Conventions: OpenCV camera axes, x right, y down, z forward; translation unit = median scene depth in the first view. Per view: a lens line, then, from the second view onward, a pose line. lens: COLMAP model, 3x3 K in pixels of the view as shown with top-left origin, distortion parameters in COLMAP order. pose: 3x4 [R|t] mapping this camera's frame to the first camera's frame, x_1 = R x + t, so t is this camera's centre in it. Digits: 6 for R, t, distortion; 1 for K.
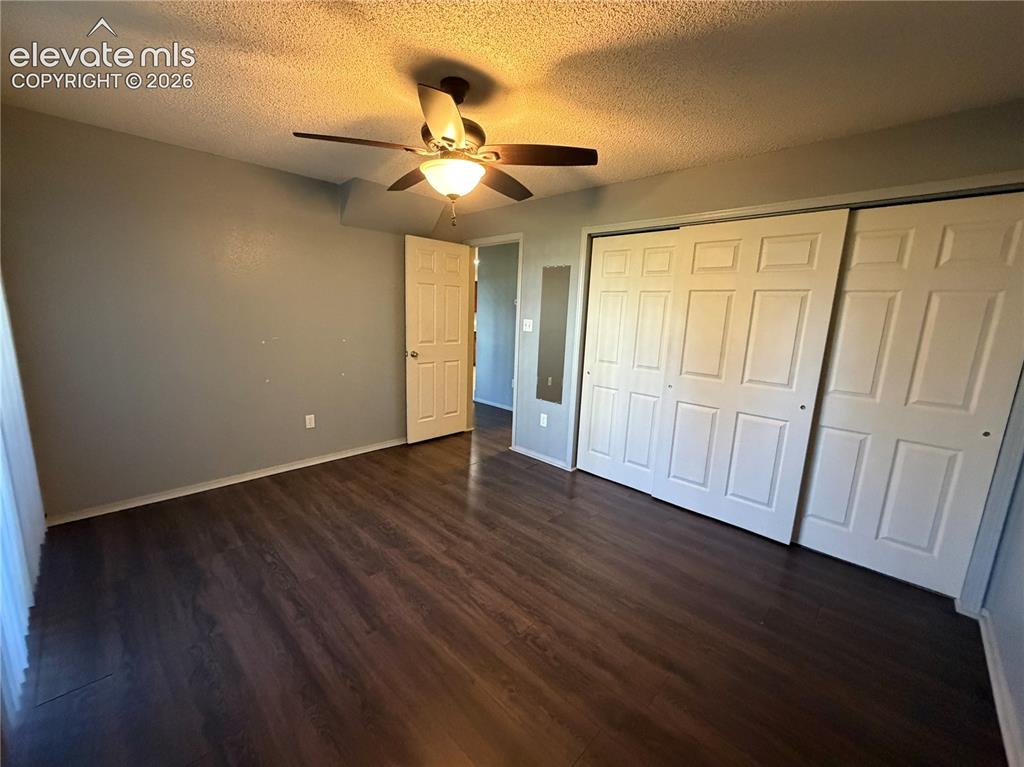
lens RADIAL K [[409.4, 0, 513.2], [0, 409.4, 382.7], [0, 0, 1]] dist [0.001424, 0.000253]
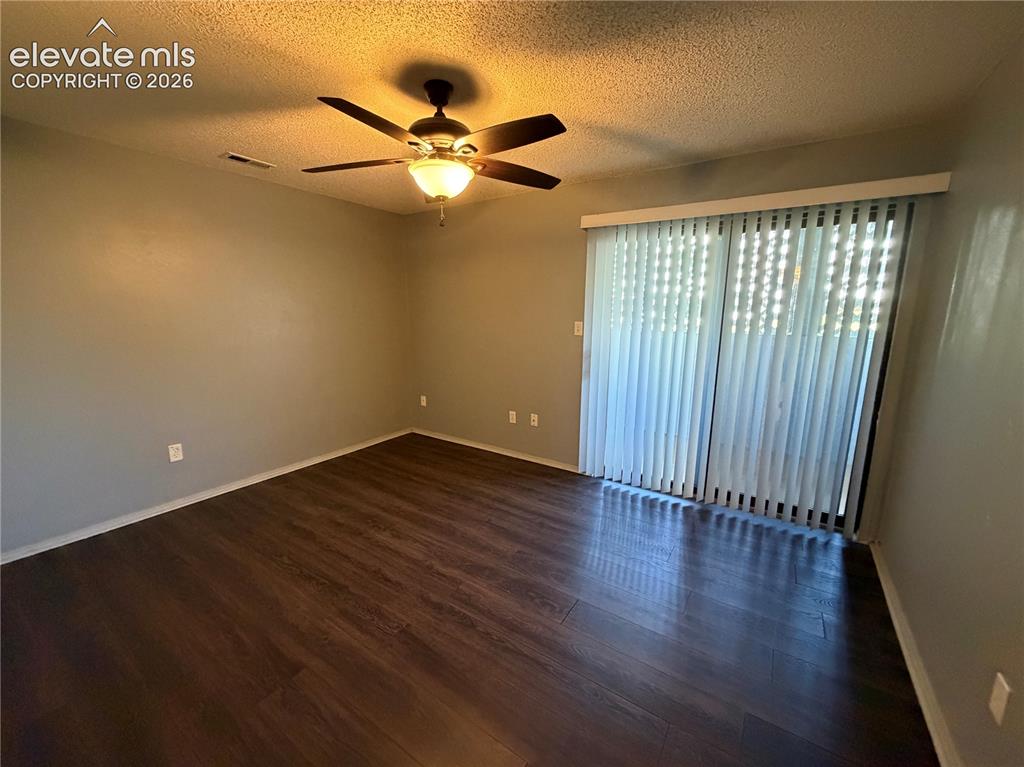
lens RADIAL K [[409.4, 0, 513.3], [0, 409.4, 384.6], [0, 0, 1]] dist [0.001424, 0.000253]
pose [[-0.983460, -0.012385, -0.180702, -0.120824], [-0.075790, 0.934257, 0.348452, -0.333876], [0.164506, 0.356384, -0.919743, 1.784142]]
